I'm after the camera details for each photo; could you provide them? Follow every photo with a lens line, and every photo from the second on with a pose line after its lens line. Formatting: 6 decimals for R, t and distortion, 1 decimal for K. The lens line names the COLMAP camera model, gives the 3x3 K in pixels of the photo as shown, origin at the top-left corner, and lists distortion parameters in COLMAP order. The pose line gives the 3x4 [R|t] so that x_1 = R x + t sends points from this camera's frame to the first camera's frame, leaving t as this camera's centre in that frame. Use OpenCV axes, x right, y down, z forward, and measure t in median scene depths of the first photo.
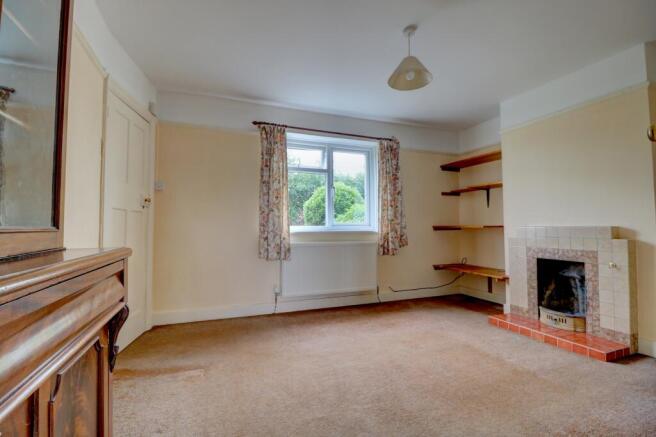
lens RADIAL K [[303.7, 0, 325.0], [0, 303.7, 216.9], [0, 0, 1]] dist [-0.001118, -0.000649]
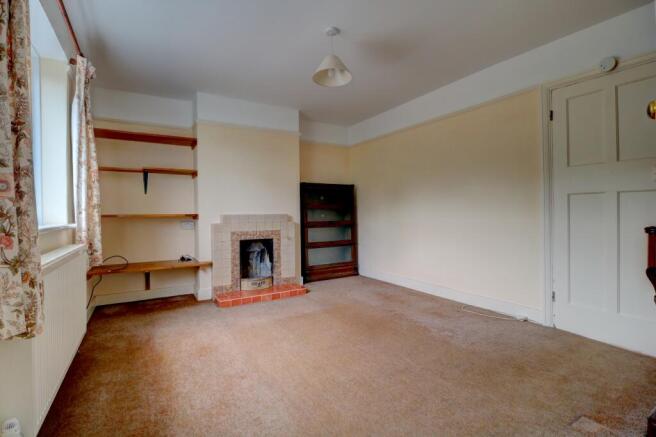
lens RADIAL K [[303.7, 0, 327.3], [0, 303.7, 216.9], [0, 0, 1]] dist [-0.001118, -0.000649]
pose [[-0.167568, -0.008375, 0.985825, -0.570154], [-0.023924, 0.999704, 0.004426, 0.028492], [-0.985570, -0.022843, -0.167719, 0.874643]]
